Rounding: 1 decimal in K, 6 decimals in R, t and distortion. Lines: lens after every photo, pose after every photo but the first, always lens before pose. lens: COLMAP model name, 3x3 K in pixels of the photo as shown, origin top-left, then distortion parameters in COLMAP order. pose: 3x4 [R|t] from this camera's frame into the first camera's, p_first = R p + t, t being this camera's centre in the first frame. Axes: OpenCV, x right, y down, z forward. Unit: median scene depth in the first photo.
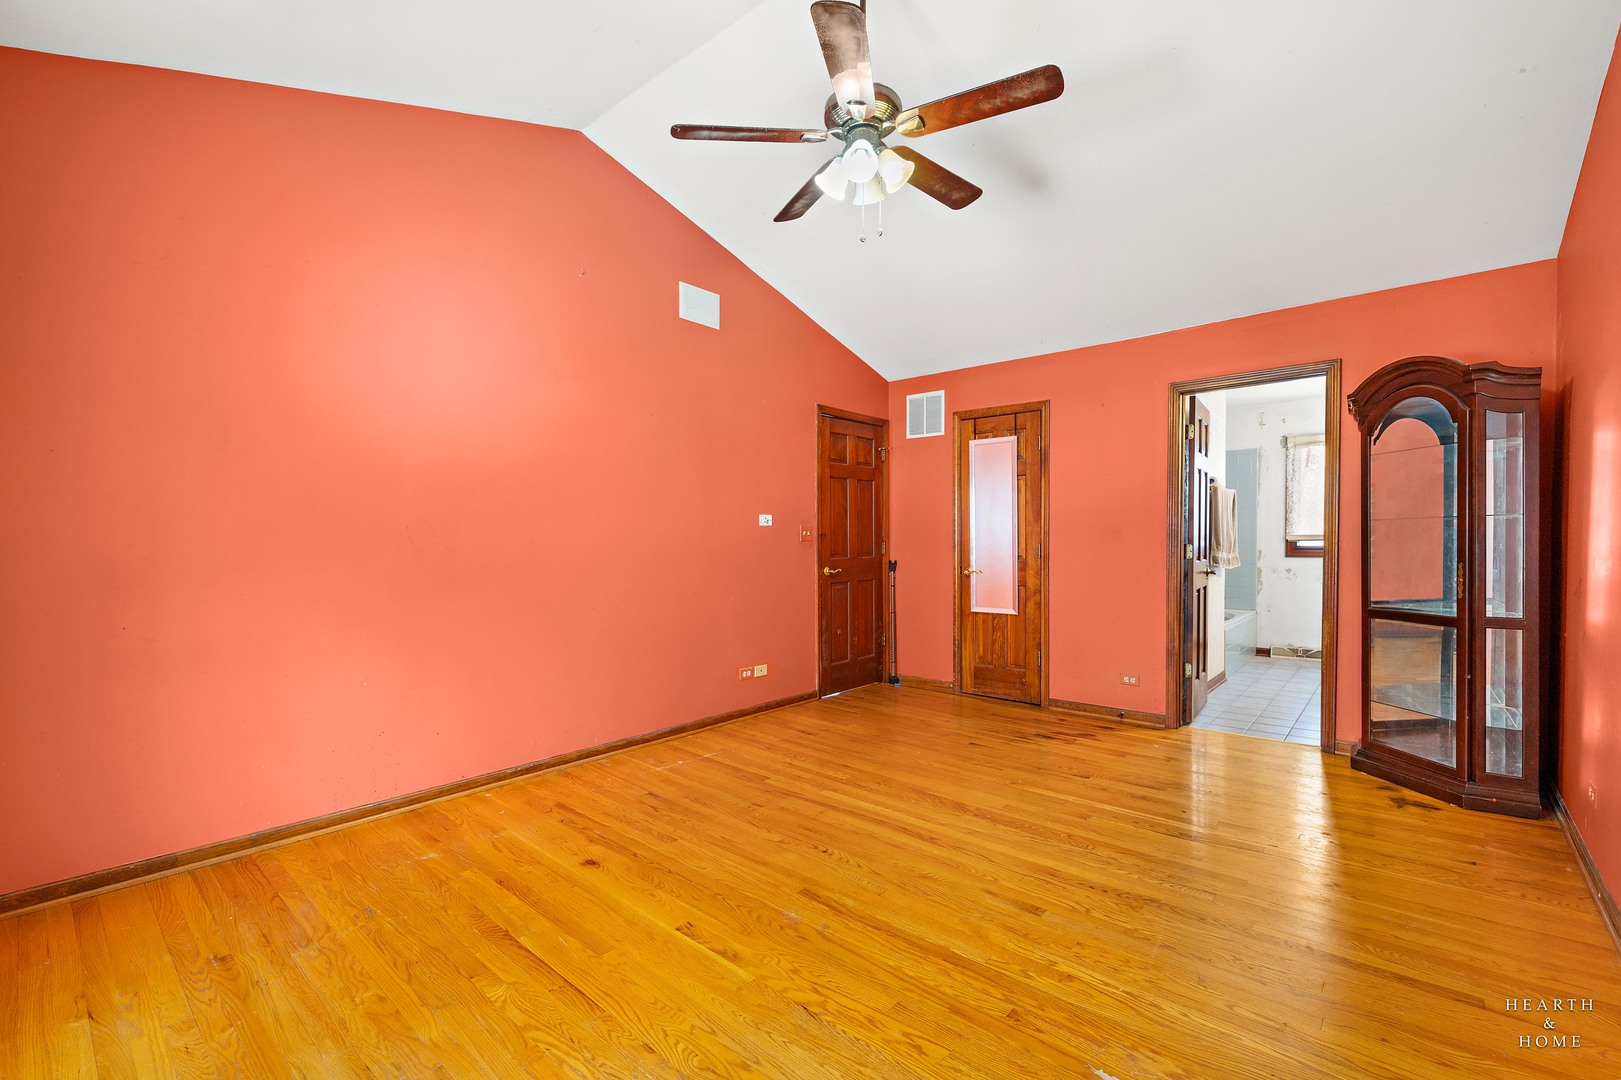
lens RADIAL K [[691.0, 0, 810.9], [0, 691.0, 541.5], [0, 0, 1]] dist [0.002112, -0.000230]
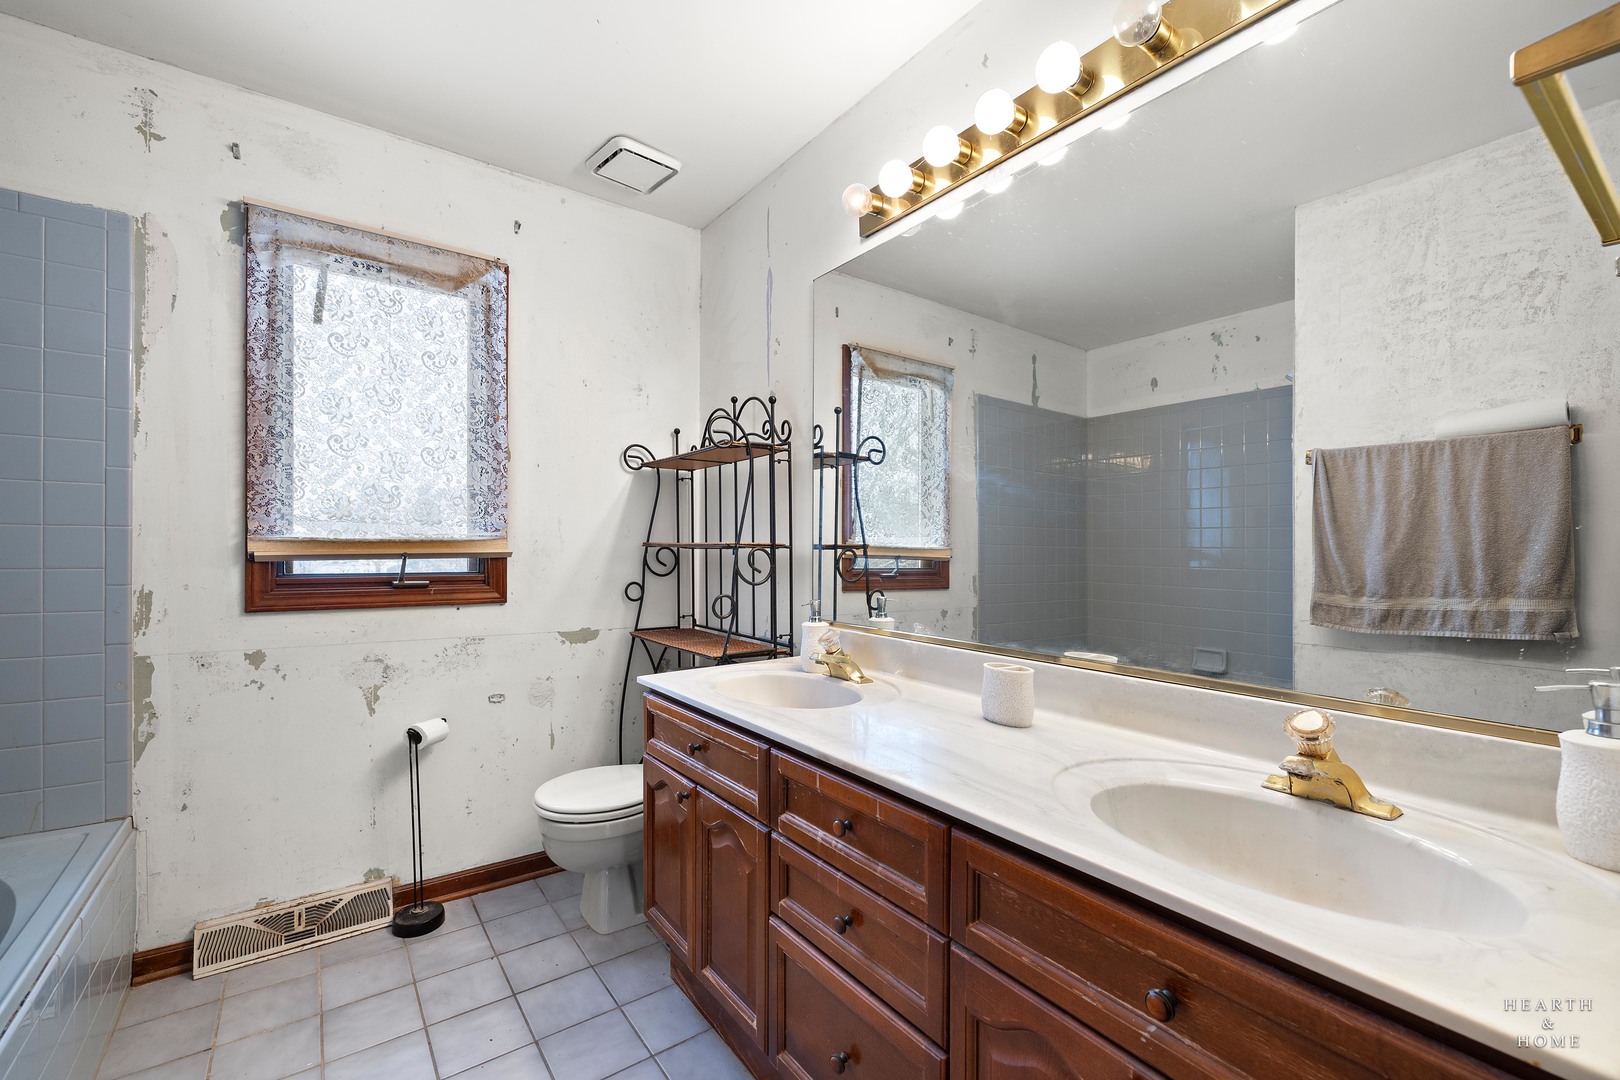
lens RADIAL K [[690.6, 0, 808.4], [0, 690.6, 547.6], [0, 0, 1]] dist [0.002112, -0.000230]
pose [[0.227420, -0.001773, 0.973795, 0.455610], [0.008553, 0.999963, -0.000177, -0.003639], [-0.973759, 0.008369, 0.227427, 0.702261]]
